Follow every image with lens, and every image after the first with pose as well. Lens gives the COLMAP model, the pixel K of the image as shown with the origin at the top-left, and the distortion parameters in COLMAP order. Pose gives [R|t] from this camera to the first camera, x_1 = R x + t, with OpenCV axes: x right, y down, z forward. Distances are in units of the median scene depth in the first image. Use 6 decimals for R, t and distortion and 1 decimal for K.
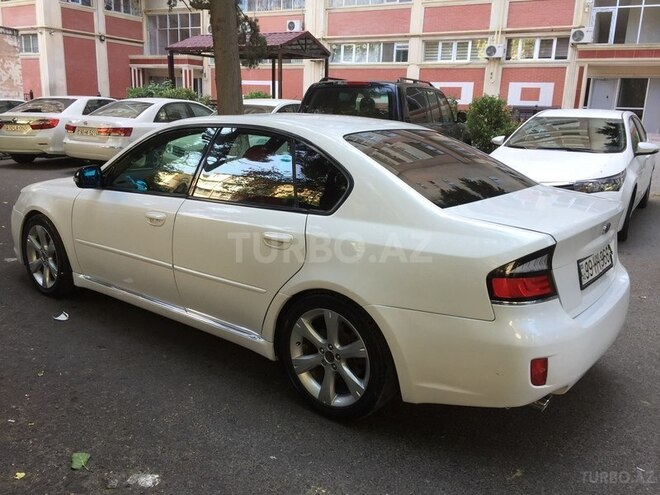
lens RADIAL K [[575.5, 0, 330.0], [0, 575.5, 247.5], [0, 0, 1]] dist [-0.002300, -0.015041]
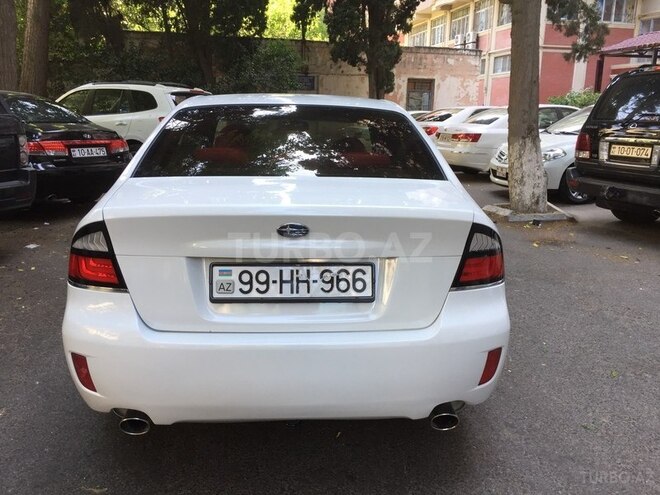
lens RADIAL K [[575.5, 0, 330.0], [0, 575.5, 247.5], [0, 0, 1]] dist [-0.002300, -0.015041]
pose [[0.635586, 0.145729, -0.758152, 0.166321], [-0.170356, 0.984290, 0.046381, -0.008227], [0.753000, 0.099676, 0.650427, 0.098852]]
